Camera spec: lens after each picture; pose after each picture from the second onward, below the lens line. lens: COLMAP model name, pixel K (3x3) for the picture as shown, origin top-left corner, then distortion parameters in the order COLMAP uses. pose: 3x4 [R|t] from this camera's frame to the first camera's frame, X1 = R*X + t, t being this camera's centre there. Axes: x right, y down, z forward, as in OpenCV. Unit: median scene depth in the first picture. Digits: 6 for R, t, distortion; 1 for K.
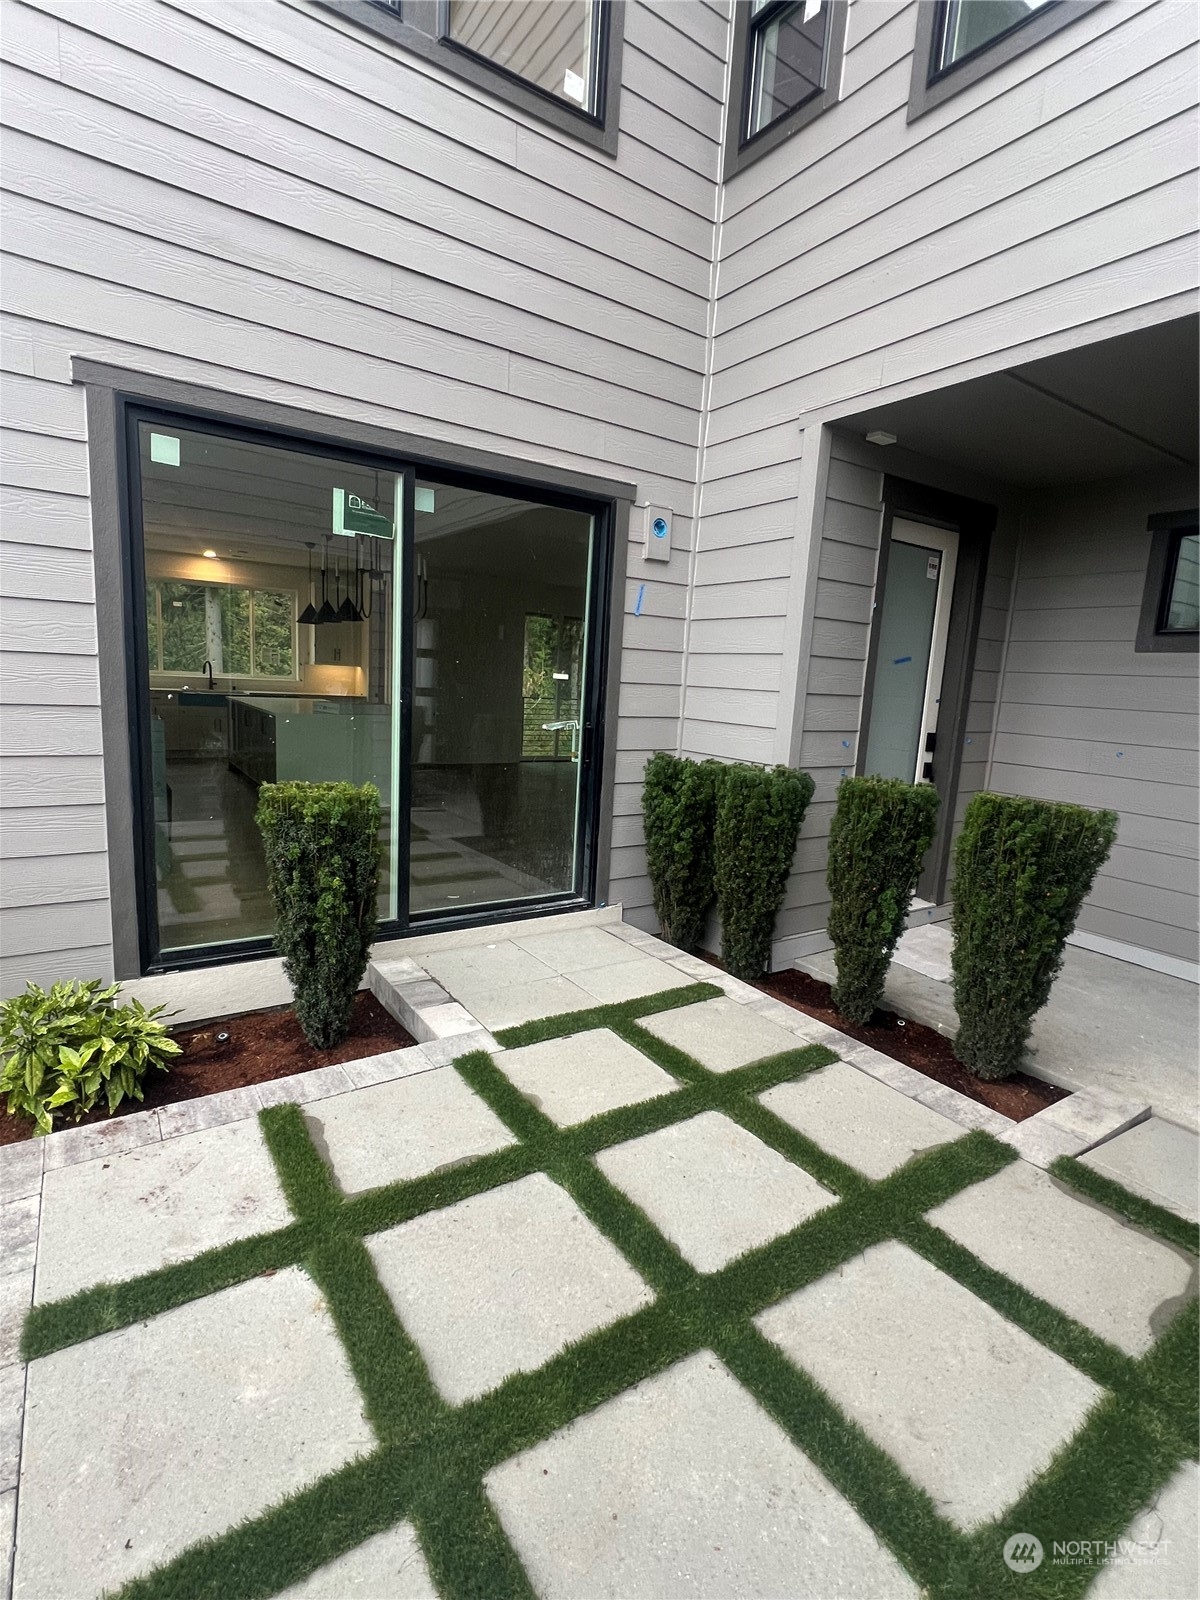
lens RADIAL K [[751.6, 0, 600.0], [0, 751.6, 800.0], [0, 0, 1]] dist [0.002136, 0.000398]
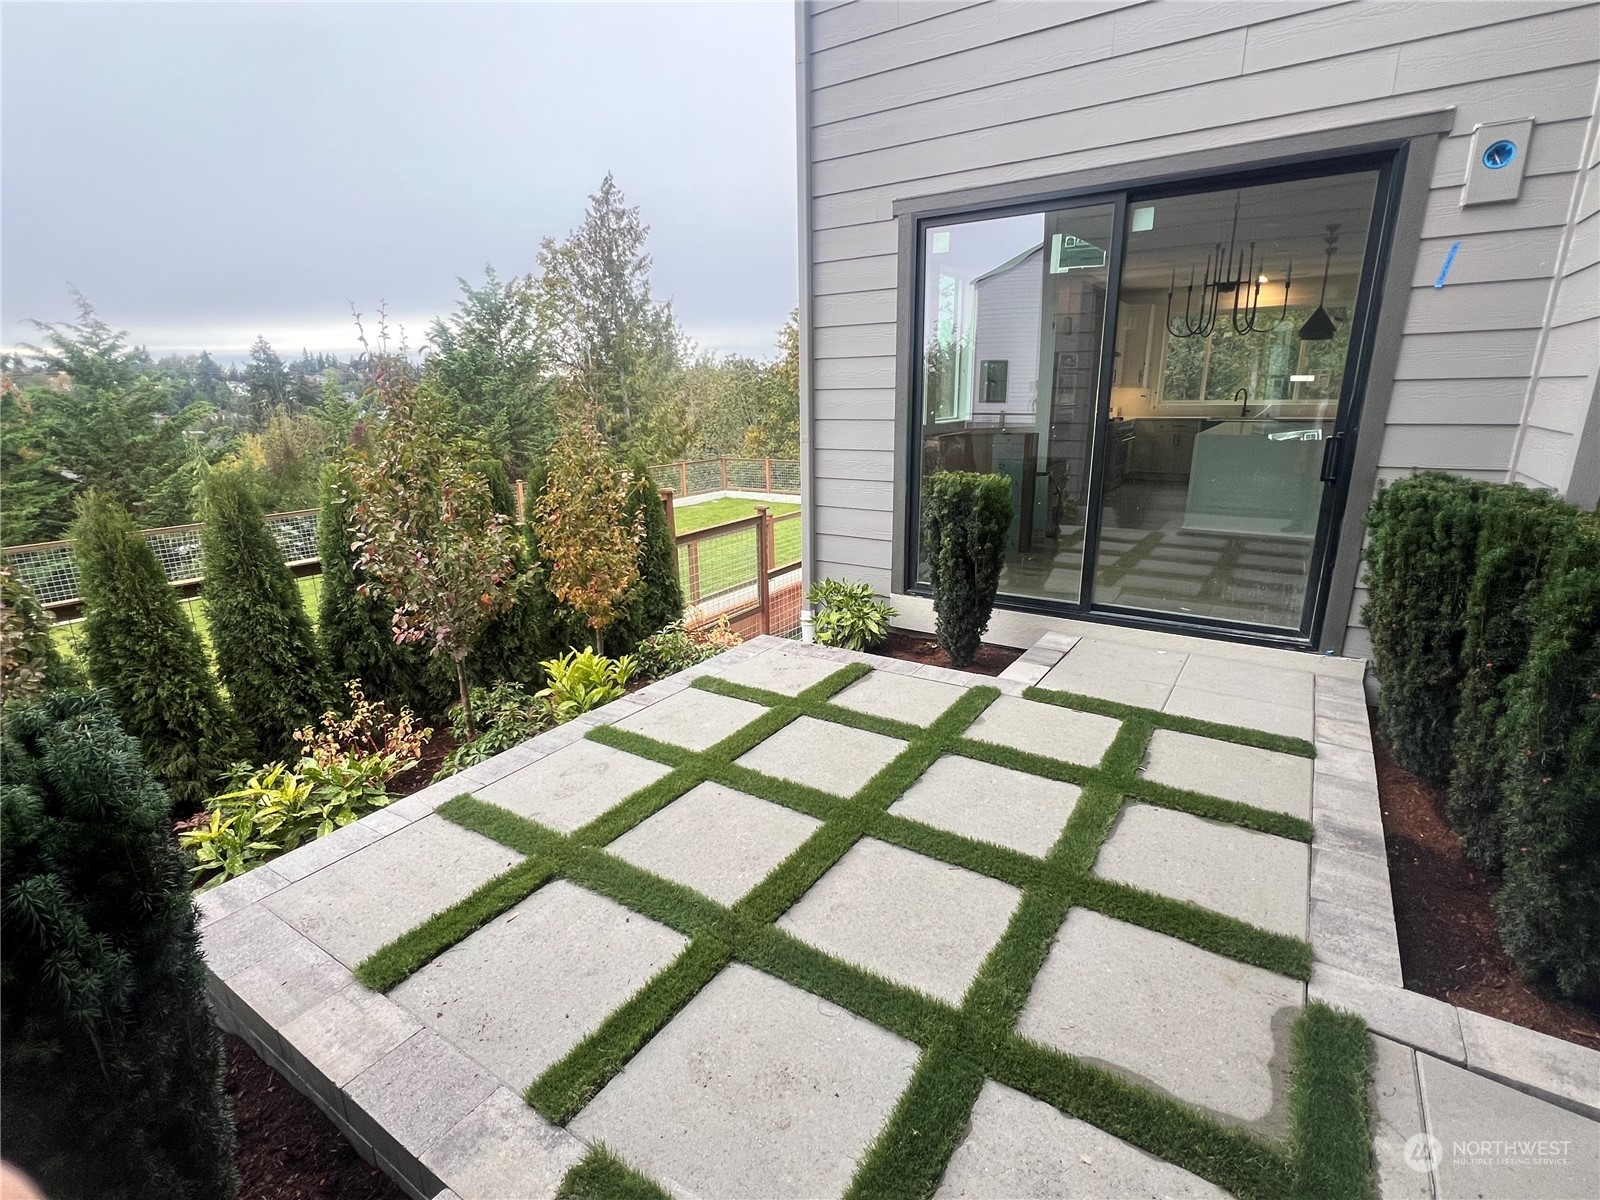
lens RADIAL K [[751.6, 0, 800.0], [0, 751.6, 600.0], [0, 0, 1]] dist [0.002136, 0.000398]
pose [[0.397785, 0.188420, -0.897923, 0.643852], [-0.114671, 0.981221, 0.155099, 0.023531], [0.910285, 0.041269, 0.411921, 0.135315]]
